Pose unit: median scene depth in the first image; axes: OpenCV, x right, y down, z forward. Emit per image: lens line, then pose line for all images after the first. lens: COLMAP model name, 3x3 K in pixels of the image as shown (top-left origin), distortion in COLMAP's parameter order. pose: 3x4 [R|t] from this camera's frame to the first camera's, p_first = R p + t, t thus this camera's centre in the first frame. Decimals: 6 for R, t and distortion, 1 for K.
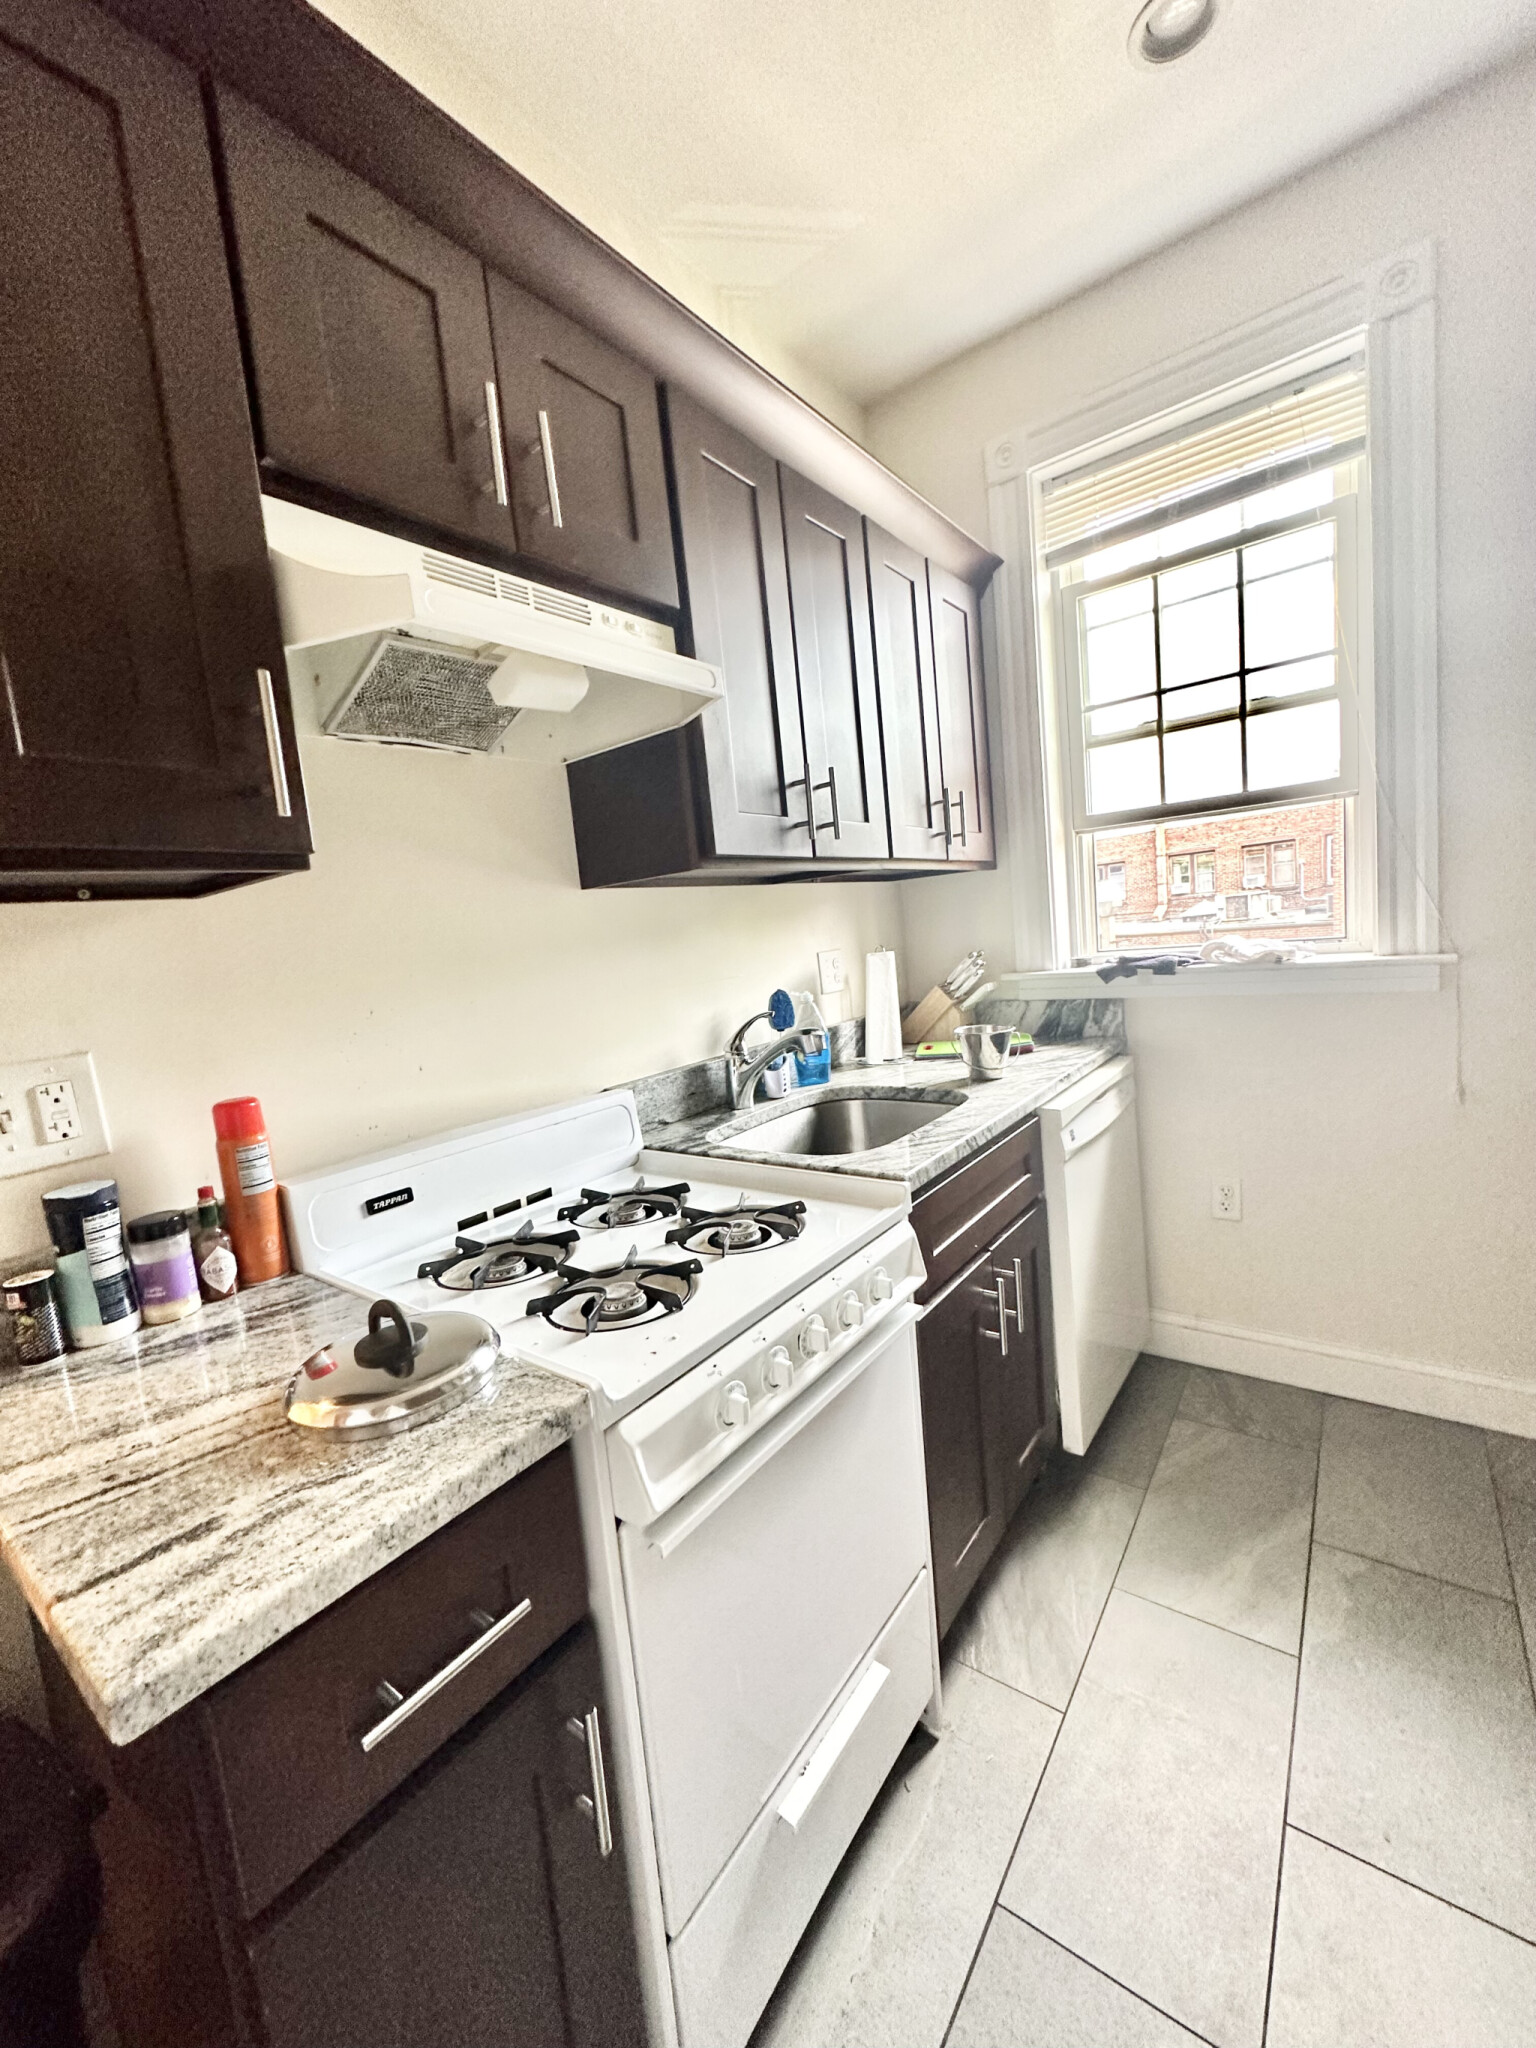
lens RADIAL K [[818.1, 0, 771.0], [0, 818.1, 1020.5], [0, 0, 1]] dist [0.001522, 0.000240]
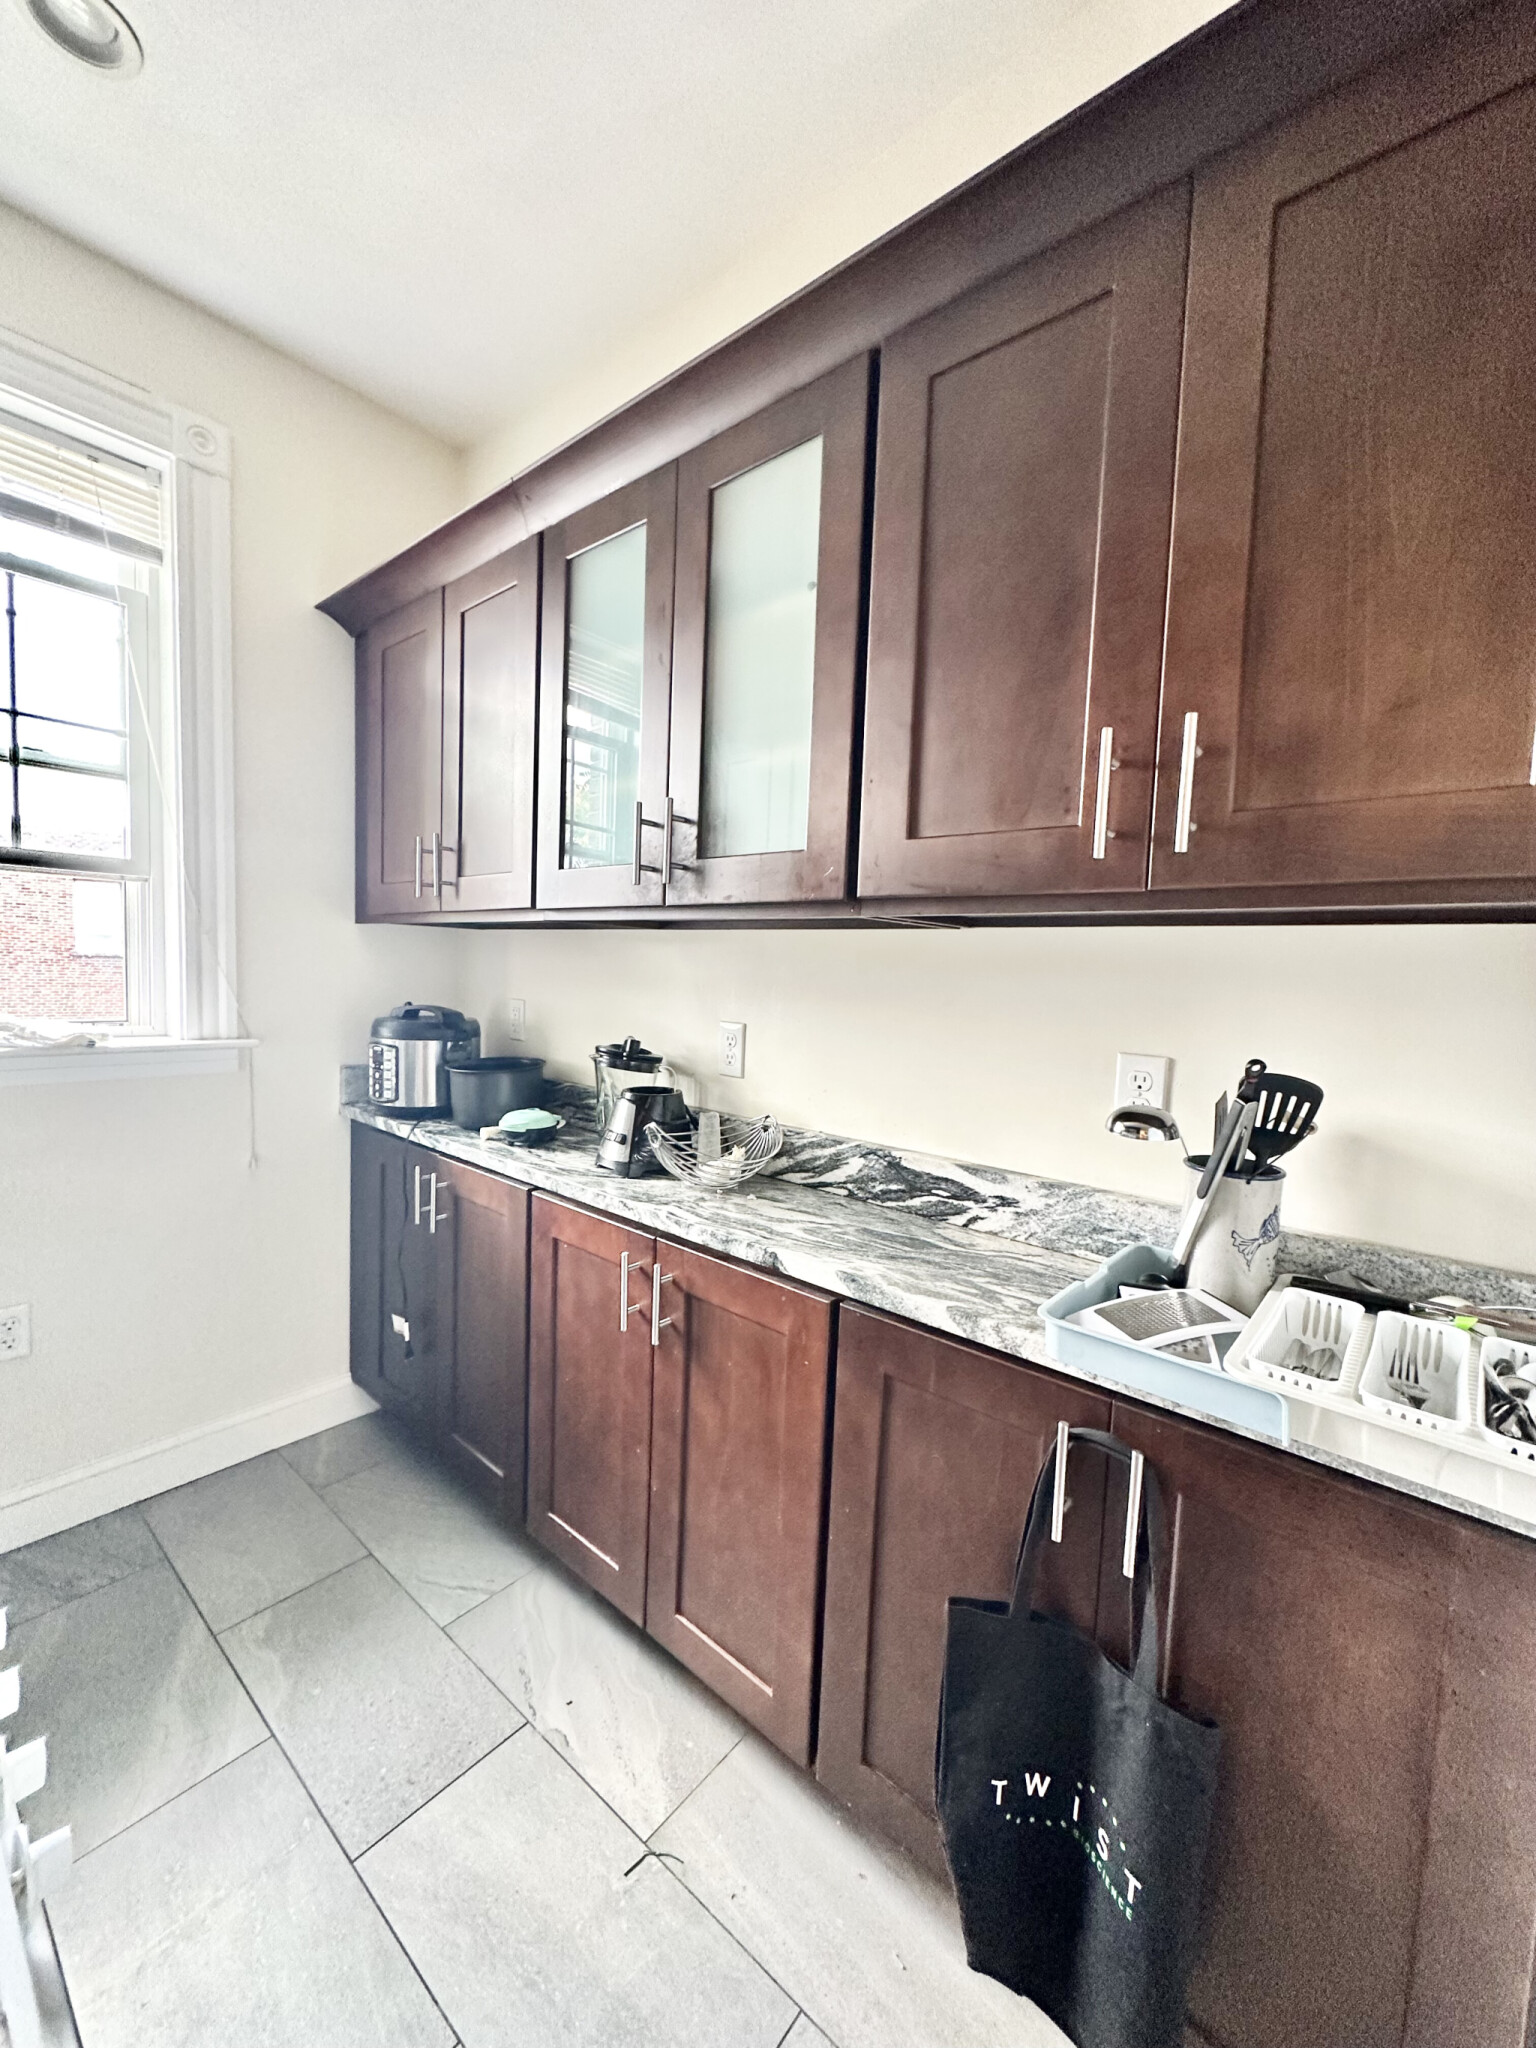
lens RADIAL K [[818.1, 0, 770.8], [0, 818.1, 1026.2], [0, 0, 1]] dist [0.001522, 0.000240]
pose [[0.057306, 0.031533, 0.997859, -0.263049], [0.075538, 0.996499, -0.035828, -0.003212], [-0.995495, 0.077429, 0.054724, 0.204579]]
